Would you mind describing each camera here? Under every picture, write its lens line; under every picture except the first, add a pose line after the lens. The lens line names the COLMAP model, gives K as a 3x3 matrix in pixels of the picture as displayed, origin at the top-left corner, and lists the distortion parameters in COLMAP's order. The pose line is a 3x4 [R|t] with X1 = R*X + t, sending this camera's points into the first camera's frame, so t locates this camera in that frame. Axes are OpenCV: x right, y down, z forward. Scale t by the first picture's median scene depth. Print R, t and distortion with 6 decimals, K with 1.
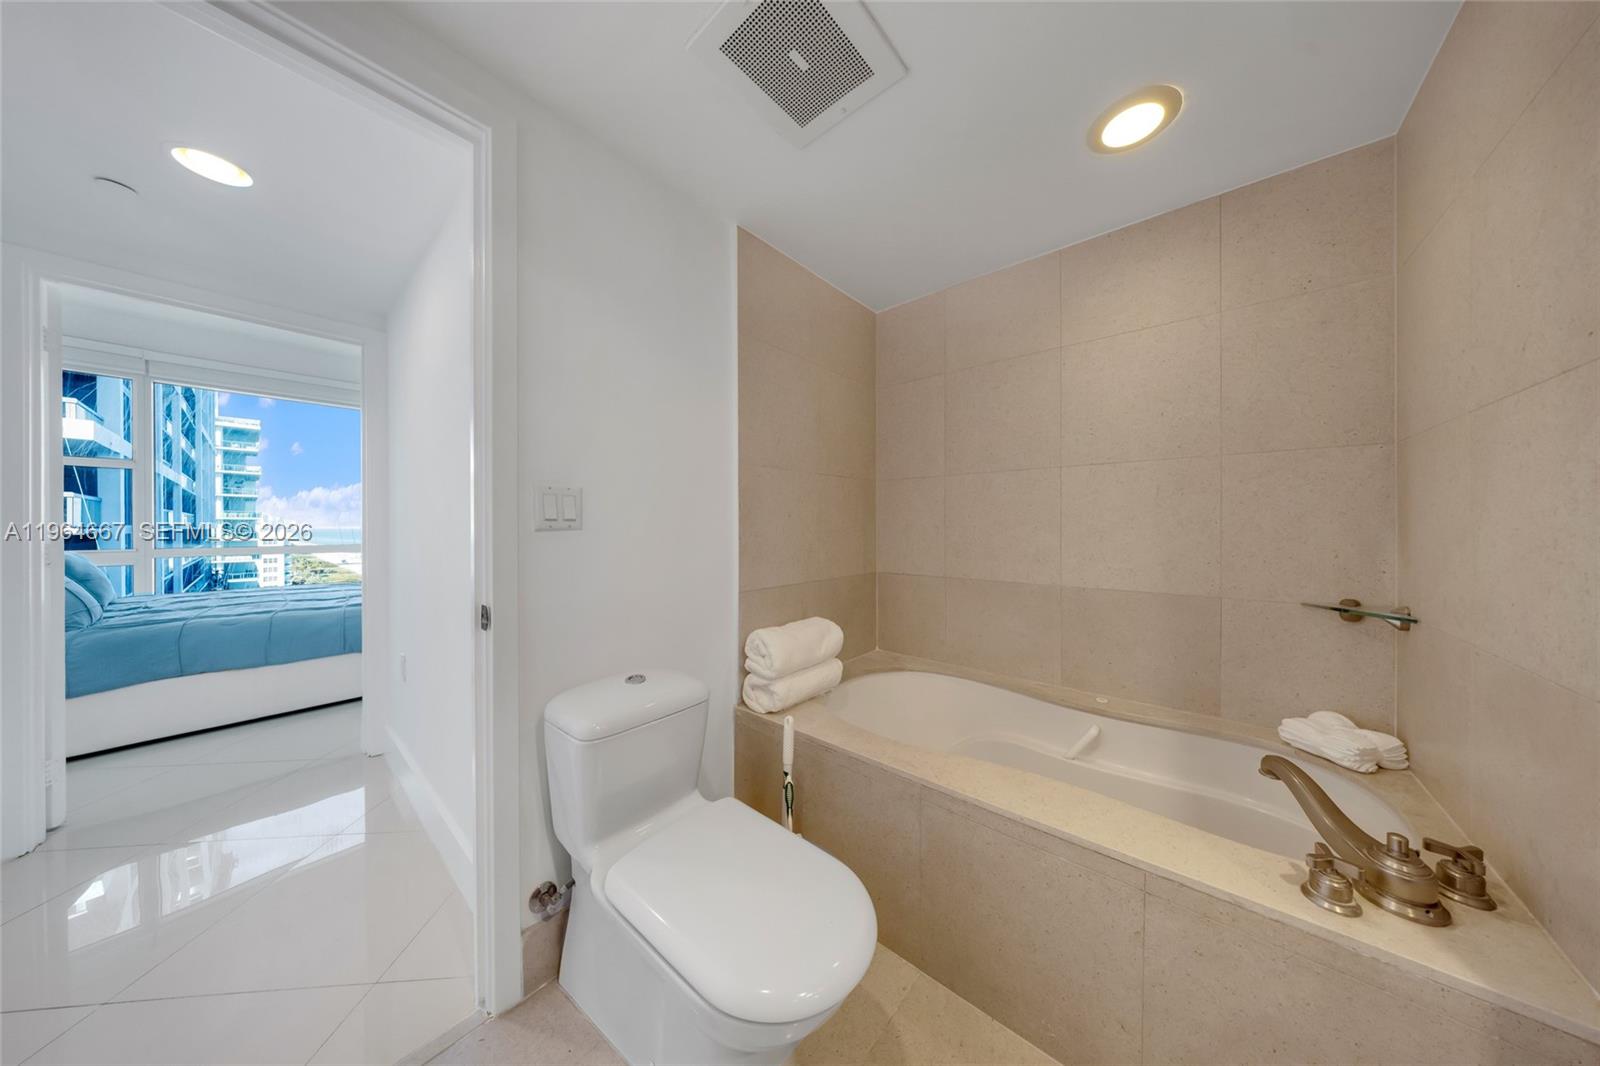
lens RADIAL K [[468.5, 0, 798.8], [0, 468.5, 526.4], [0, 0, 1]] dist [0.002450, 0.000035]
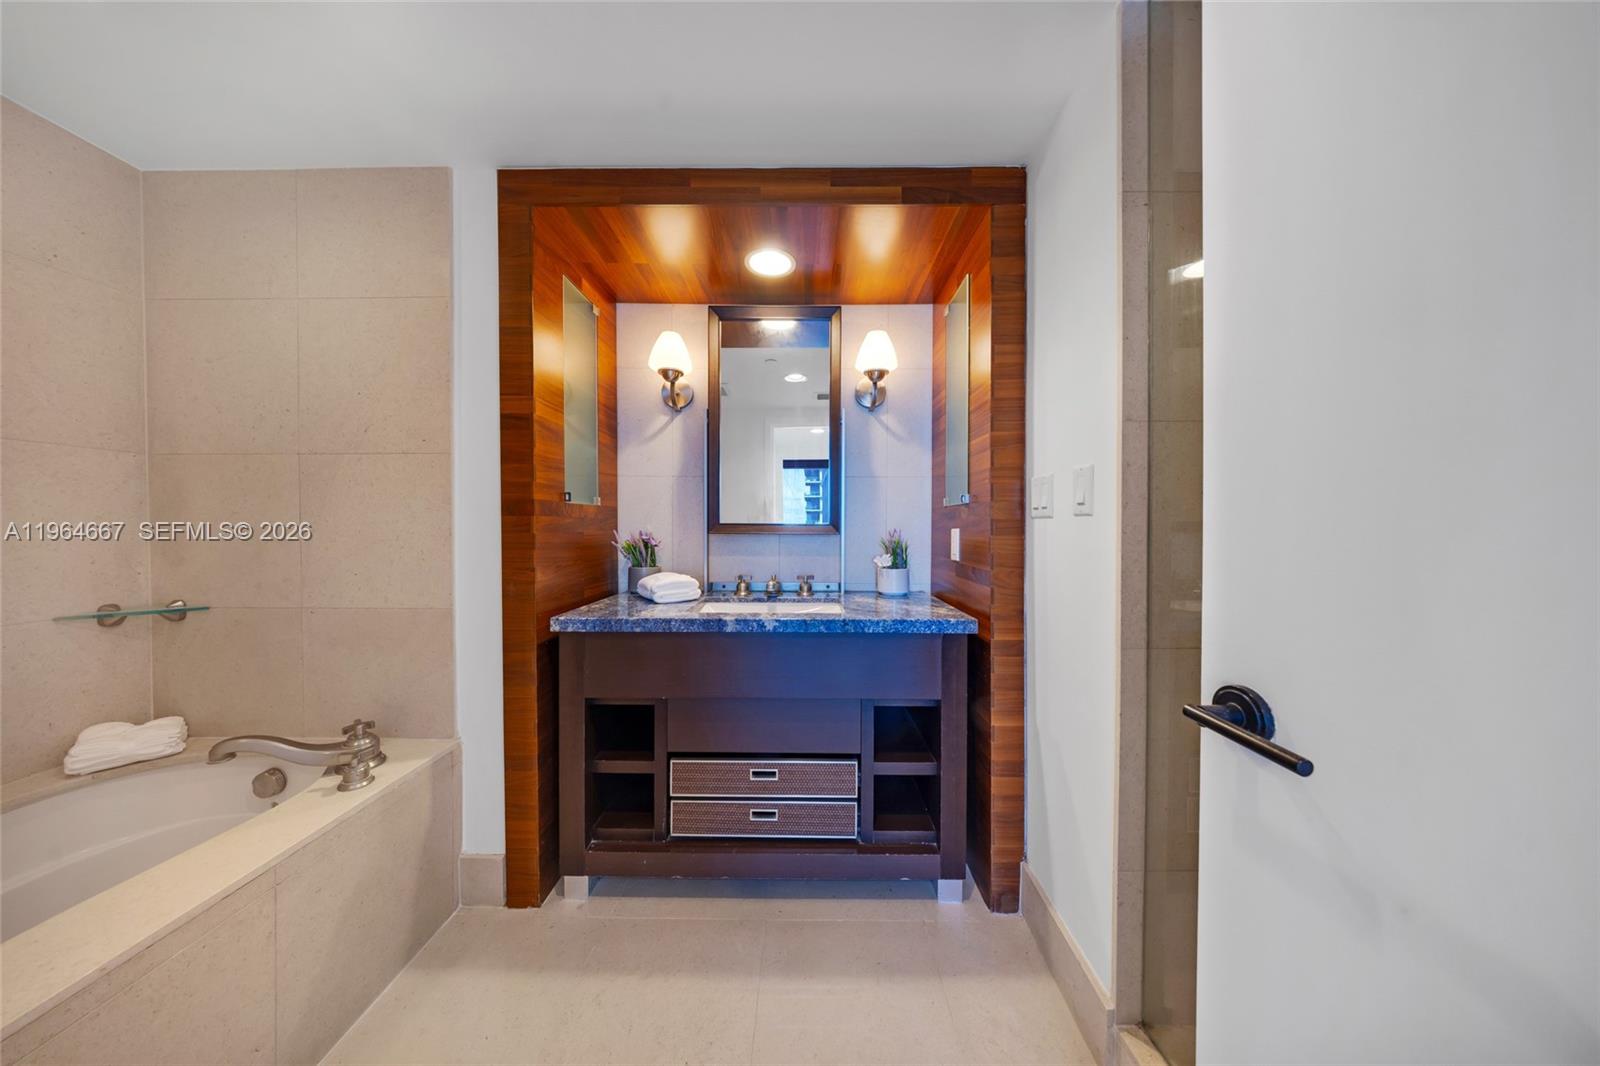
lens RADIAL K [[468.5, 0, 800.9], [0, 468.5, 531.1], [0, 0, 1]] dist [0.002450, 0.000035]
pose [[-0.644580, -0.003703, 0.764528, -0.539390], [0.007373, 0.999912, 0.011059, 0.000116], [-0.764501, 0.012765, -0.644496, 0.533388]]
